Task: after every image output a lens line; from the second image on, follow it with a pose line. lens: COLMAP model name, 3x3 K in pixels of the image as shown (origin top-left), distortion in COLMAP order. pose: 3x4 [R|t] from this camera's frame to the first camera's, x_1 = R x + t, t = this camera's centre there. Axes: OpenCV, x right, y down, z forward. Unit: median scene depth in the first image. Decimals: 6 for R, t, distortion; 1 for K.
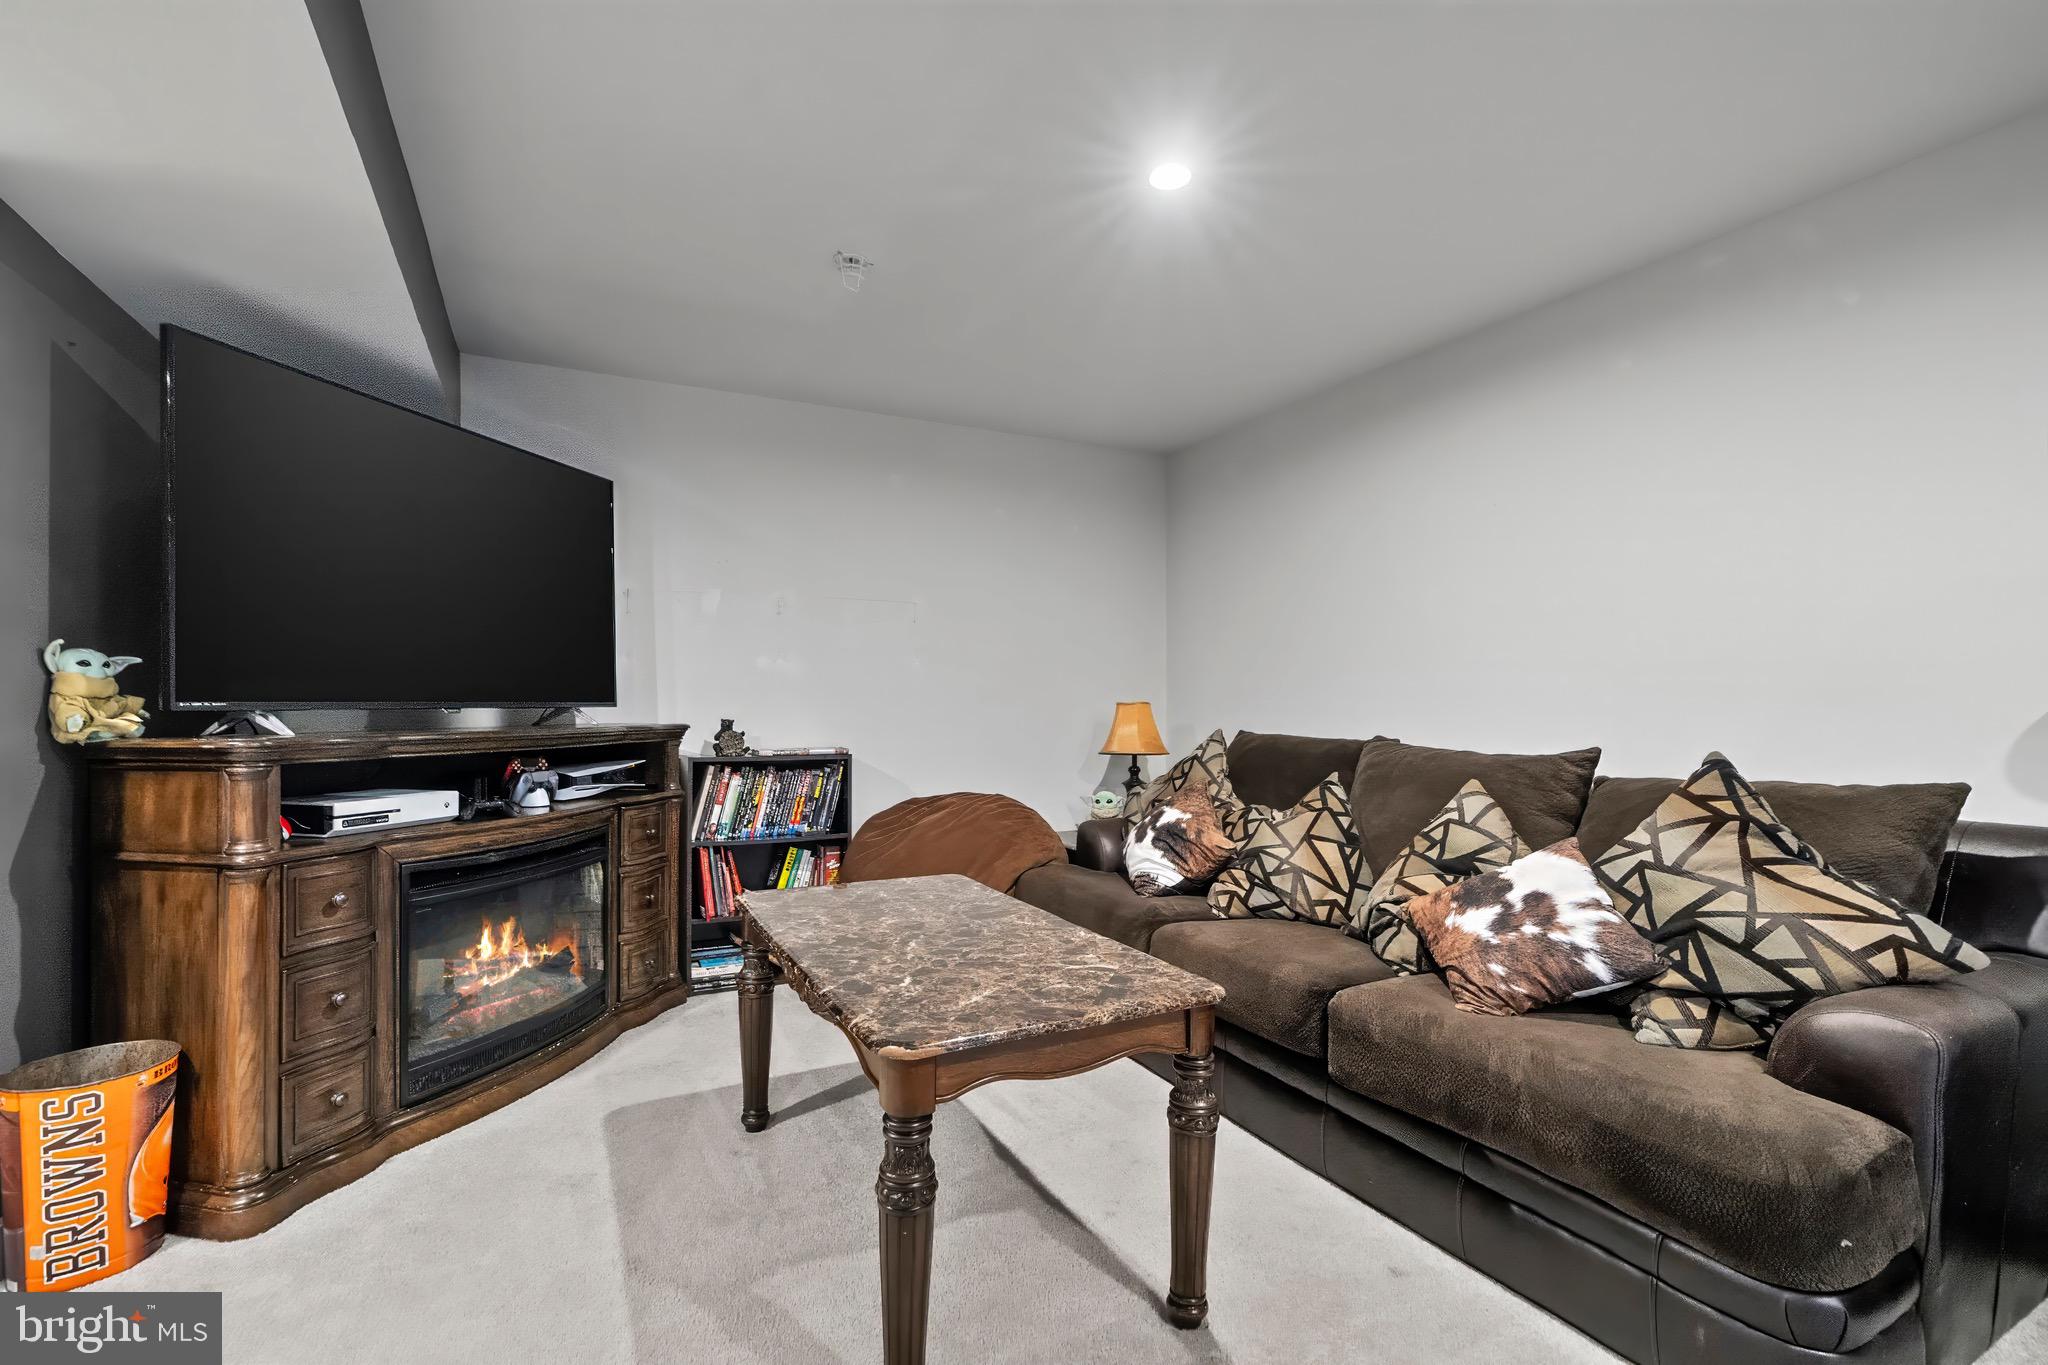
lens RADIAL K [[946.5, 0, 1062.7], [0, 946.5, 686.1], [0, 0, 1]] dist [0.000439, 0.000086]
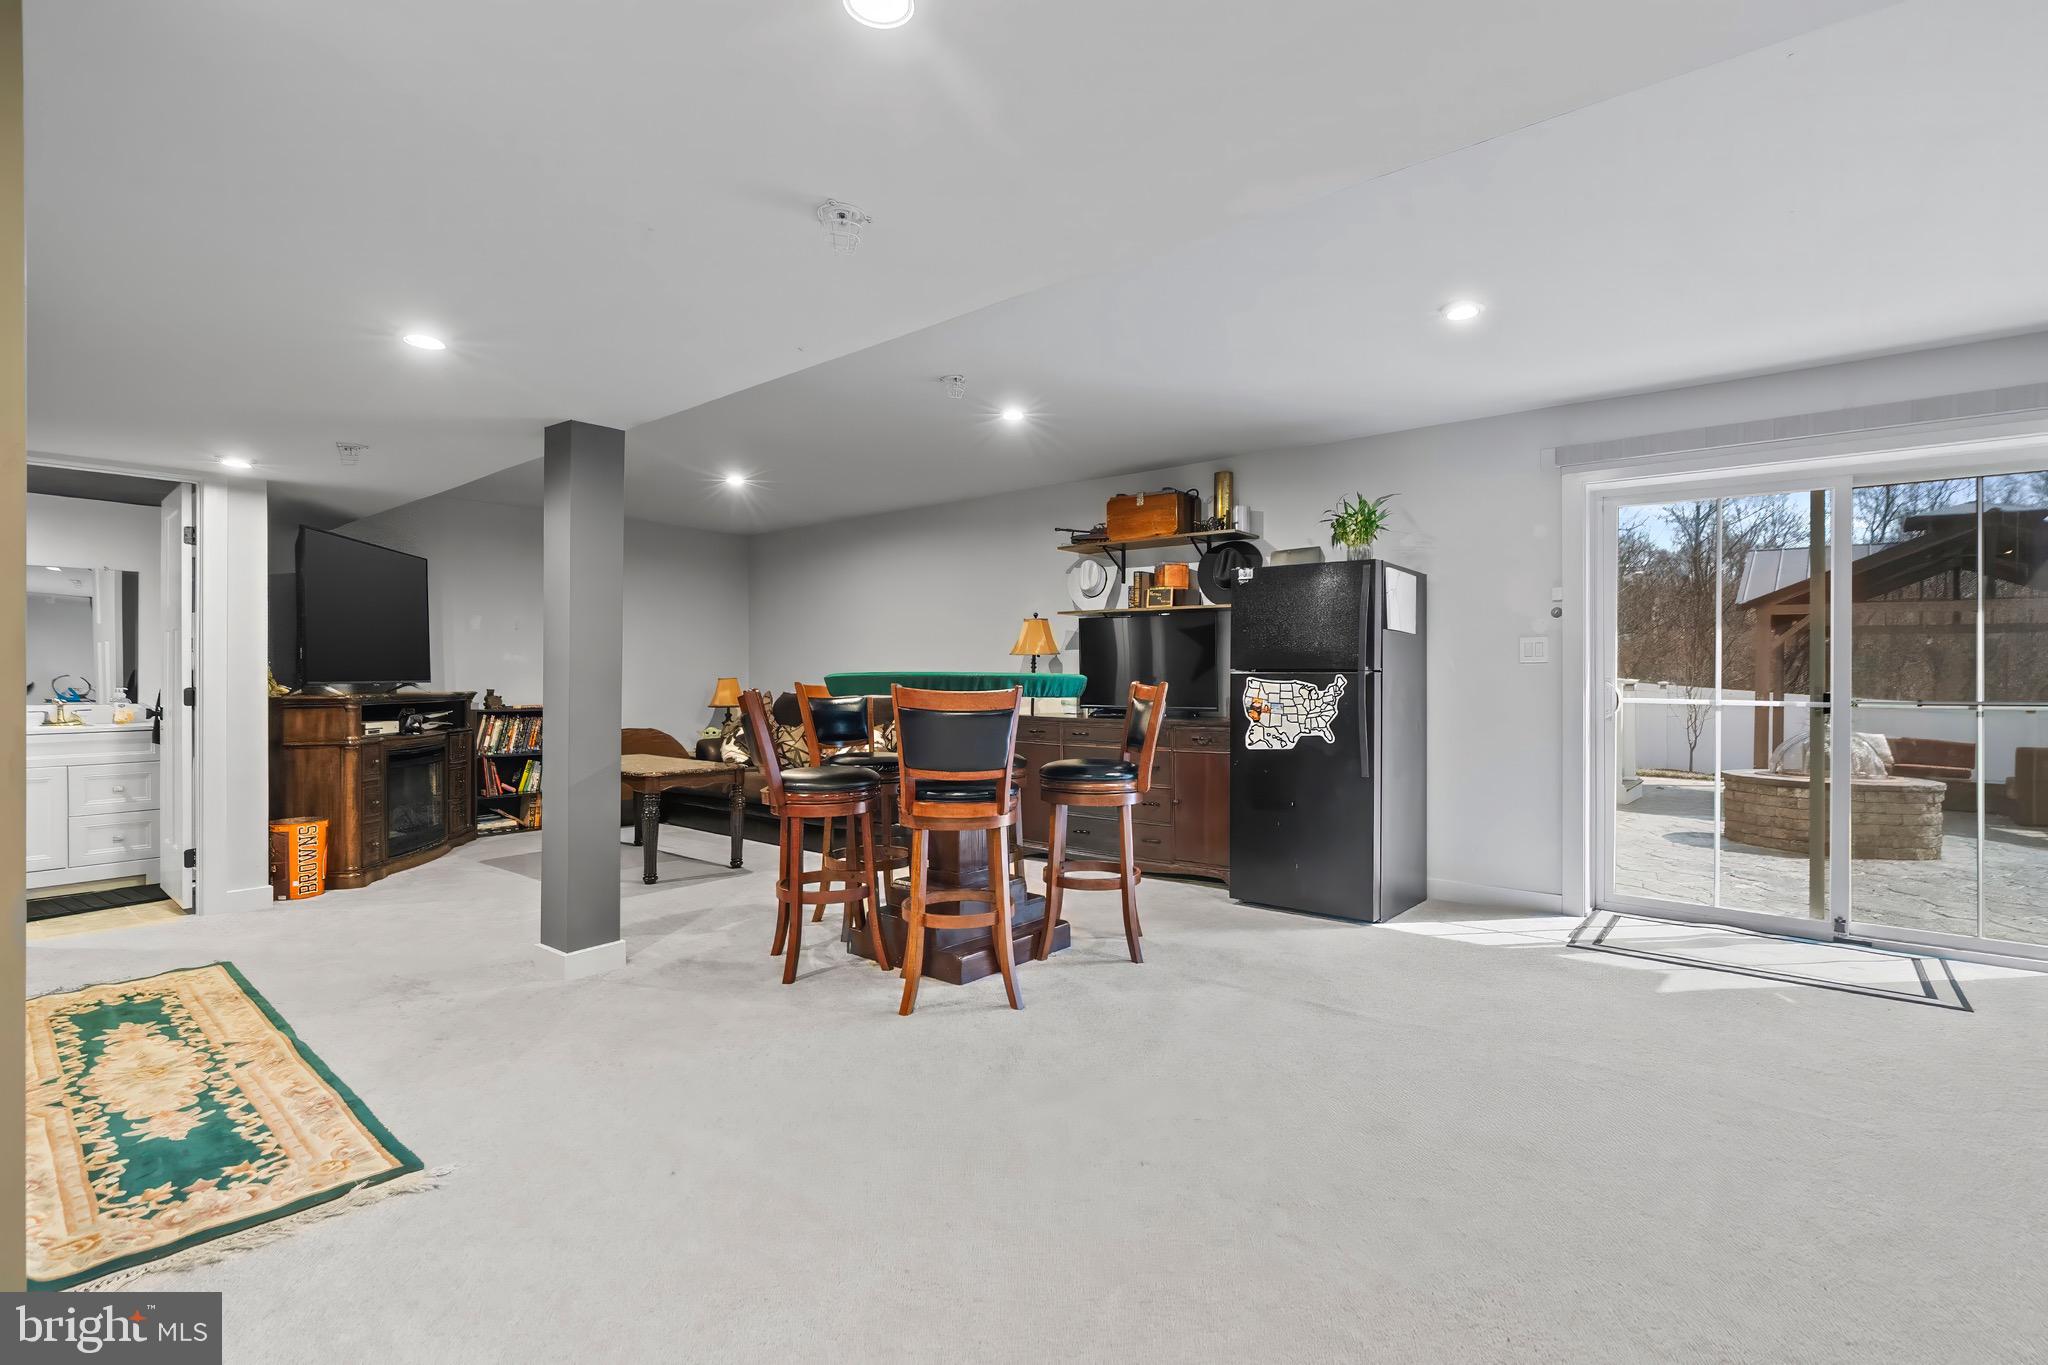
lens RADIAL K [[944.6, 0, 1024.1], [0, 944.6, 663.7], [0, 0, 1]] dist [-0.001085, 0.000005]
pose [[0.936007, -0.002270, 0.351975, -0.046924], [0.001348, 0.999995, 0.002863, -0.022510], [-0.351979, -0.002205, 0.936005, -1.359681]]
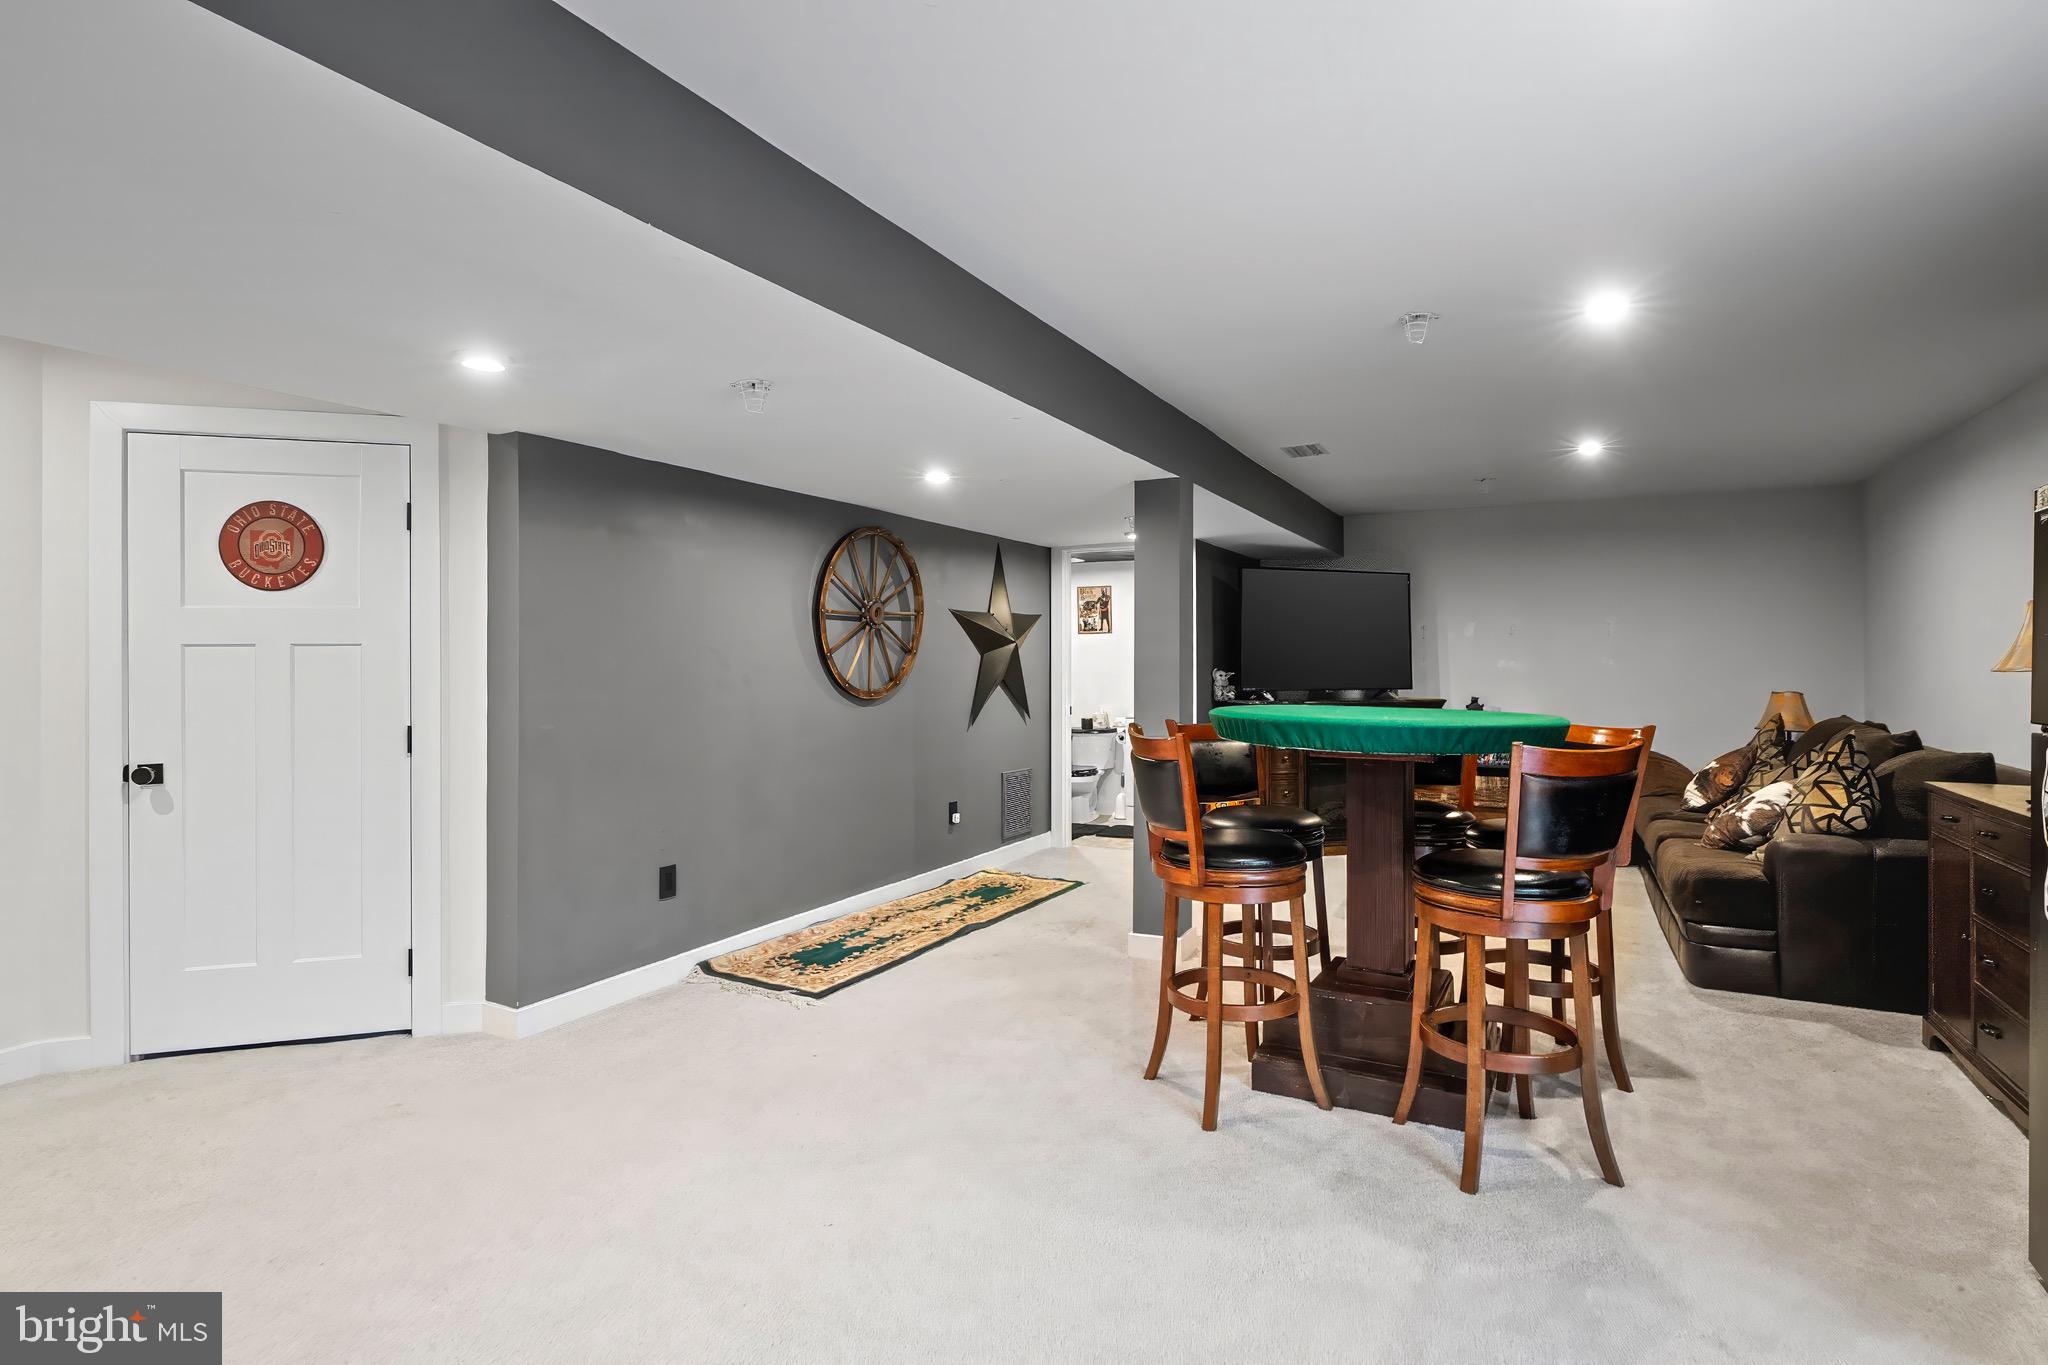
lens RADIAL K [[1022.6, 0, 1024.0], [0, 1022.6, 682.5], [0, 0, 1]] dist [-0.000341, -0.000149]
pose [[0.562178, 0.012056, -0.826928, 0.991651], [0.011778, 0.999676, 0.022582, -0.059895], [0.826932, -0.022434, 0.561854, -1.021437]]
